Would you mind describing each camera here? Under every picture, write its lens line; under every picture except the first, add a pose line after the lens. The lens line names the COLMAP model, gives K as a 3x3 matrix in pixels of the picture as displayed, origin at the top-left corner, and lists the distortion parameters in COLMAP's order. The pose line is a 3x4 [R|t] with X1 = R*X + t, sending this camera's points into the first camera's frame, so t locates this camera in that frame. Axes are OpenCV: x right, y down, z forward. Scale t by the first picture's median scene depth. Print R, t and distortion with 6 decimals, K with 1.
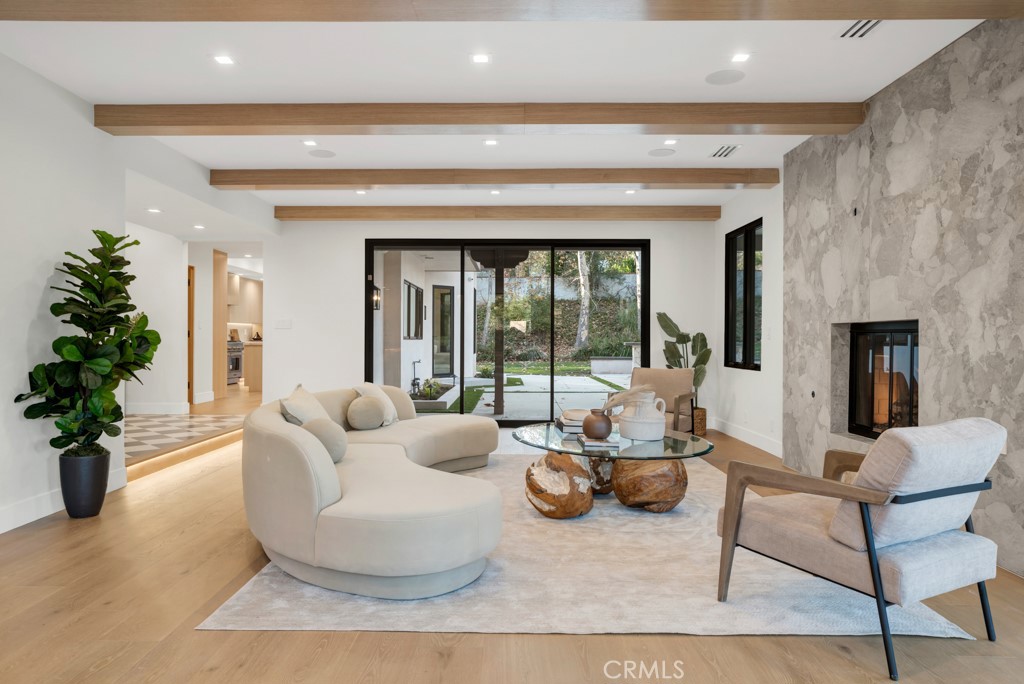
lens RADIAL K [[665.5, 0, 514.3], [0, 665.5, 340.7], [0, 0, 1]] dist [0.000243, 0.000312]
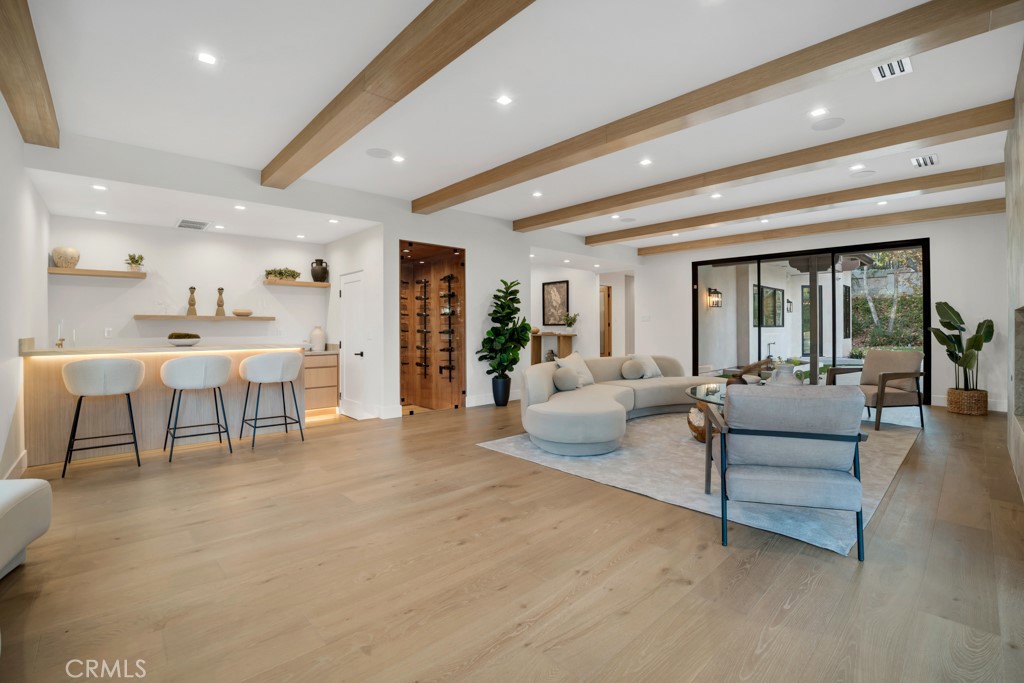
lens RADIAL K [[446.3, 0, 513.7], [0, 446.3, 332.4], [0, 0, 1]] dist [-0.034949, -0.000370]
pose [[0.698348, 0.003865, -0.715748, 0.490412], [0.003317, 0.999957, 0.008636, 0.000222], [0.715750, -0.008405, 0.698306, -0.033426]]
